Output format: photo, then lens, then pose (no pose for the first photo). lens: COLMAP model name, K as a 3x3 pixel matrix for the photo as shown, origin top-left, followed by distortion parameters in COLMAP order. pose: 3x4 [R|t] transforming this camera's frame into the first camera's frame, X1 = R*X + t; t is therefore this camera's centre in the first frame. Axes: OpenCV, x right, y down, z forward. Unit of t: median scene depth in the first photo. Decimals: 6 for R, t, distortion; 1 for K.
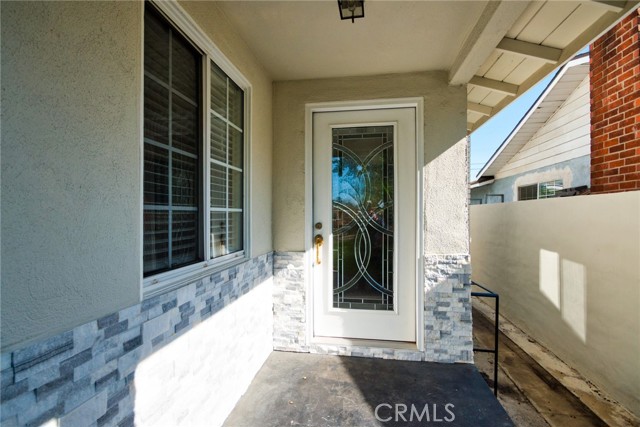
lens RADIAL K [[309.6, 0, 320.0], [0, 309.6, 213.5], [0, 0, 1]] dist [-0.001267, -0.000844]
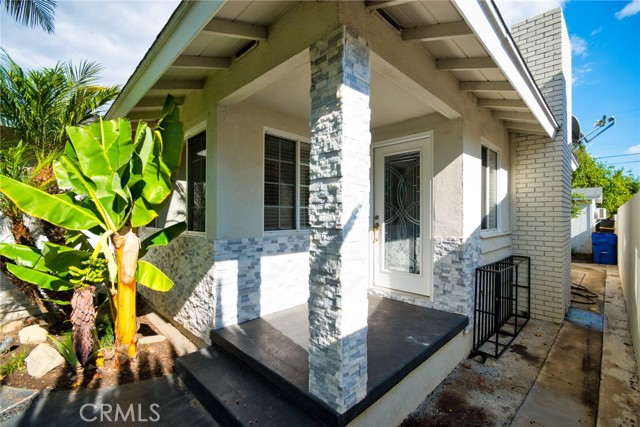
lens RADIAL K [[309.6, 0, 320.0], [0, 309.6, 213.5], [0, 0, 1]] dist [-0.001267, -0.000844]
pose [[0.792781, -0.003973, -0.609494, 0.813196], [-0.001164, 0.999967, -0.008032, 0.033978], [0.609505, 0.007078, 0.792750, -0.509124]]
